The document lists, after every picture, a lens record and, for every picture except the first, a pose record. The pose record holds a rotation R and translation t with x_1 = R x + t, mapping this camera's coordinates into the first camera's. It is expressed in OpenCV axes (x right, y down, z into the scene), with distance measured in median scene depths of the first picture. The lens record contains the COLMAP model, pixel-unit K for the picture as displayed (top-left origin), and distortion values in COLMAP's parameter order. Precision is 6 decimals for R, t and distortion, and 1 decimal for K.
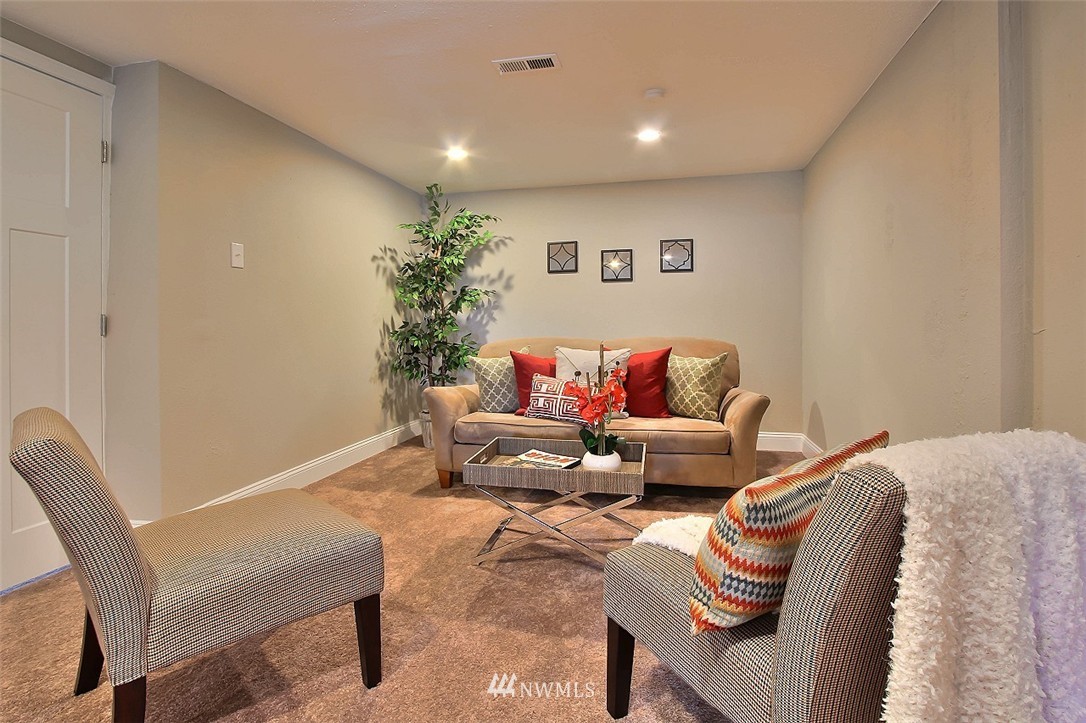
lens RADIAL K [[532.7, 0, 547.1], [0, 532.7, 328.3], [0, 0, 1]] dist [0.000006, 0.000172]
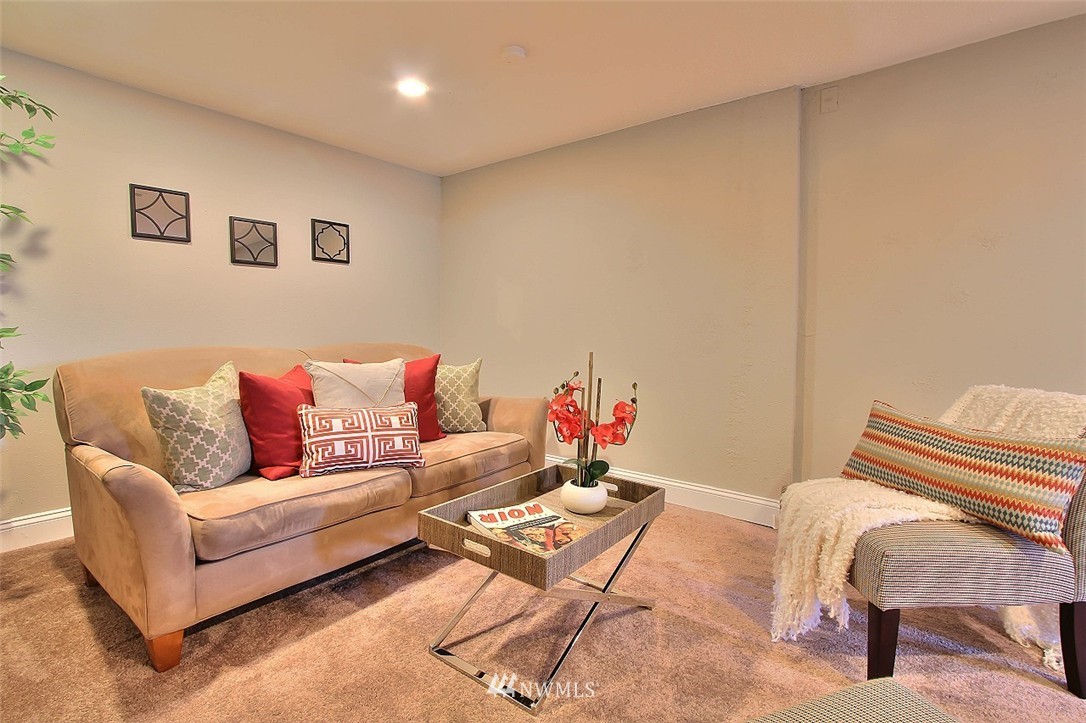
lens RADIAL K [[532.7, 0, 547.1], [0, 532.7, 328.3], [0, 0, 1]] dist [0.000006, 0.000172]
pose [[0.425455, 0.006252, 0.904958, -0.350104], [-0.001761, 0.999980, -0.006081, -0.000836], [-0.904978, 0.000994, 0.425457, 0.362513]]
